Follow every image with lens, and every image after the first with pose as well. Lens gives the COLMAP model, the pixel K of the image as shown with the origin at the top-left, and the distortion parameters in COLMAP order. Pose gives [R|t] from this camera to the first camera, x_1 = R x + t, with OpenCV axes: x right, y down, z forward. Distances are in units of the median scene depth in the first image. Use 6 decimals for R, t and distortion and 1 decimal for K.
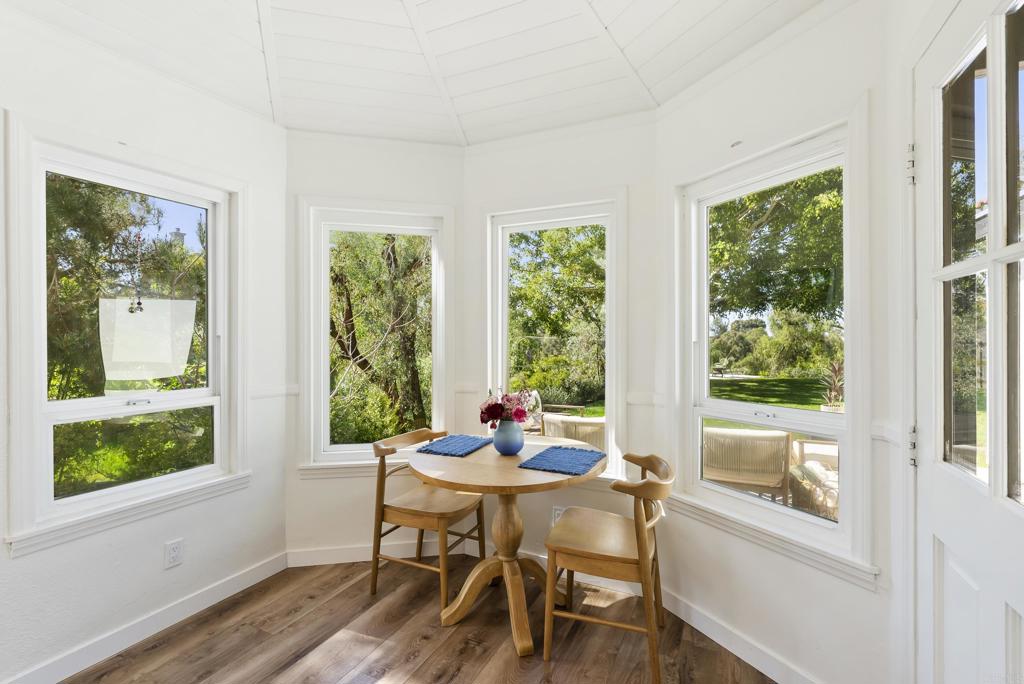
lens RADIAL K [[463.3, 0, 514.7], [0, 463.3, 341.9], [0, 0, 1]] dist [-0.004263, -0.000316]
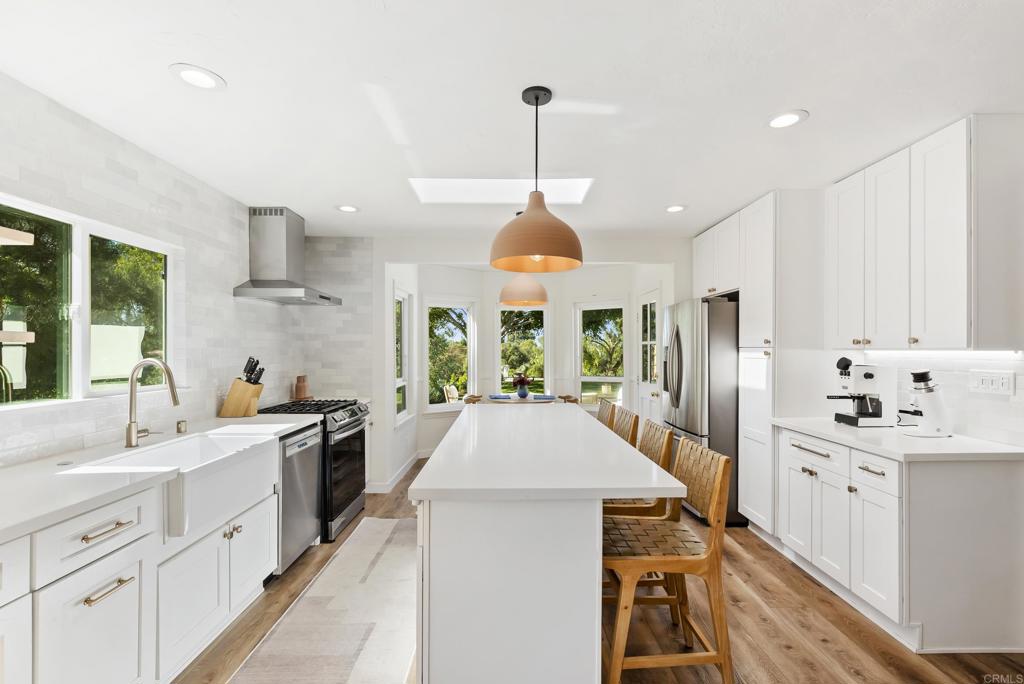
lens RADIAL K [[469.3, 0, 512.9], [0, 469.3, 351.6], [0, 0, 1]] dist [-0.003617, -0.000213]
pose [[0.898090, -0.003681, 0.439796, -1.149589], [0.004199, 0.999991, -0.000205, -0.027944], [-0.439791, 0.002030, 0.898098, -1.320474]]
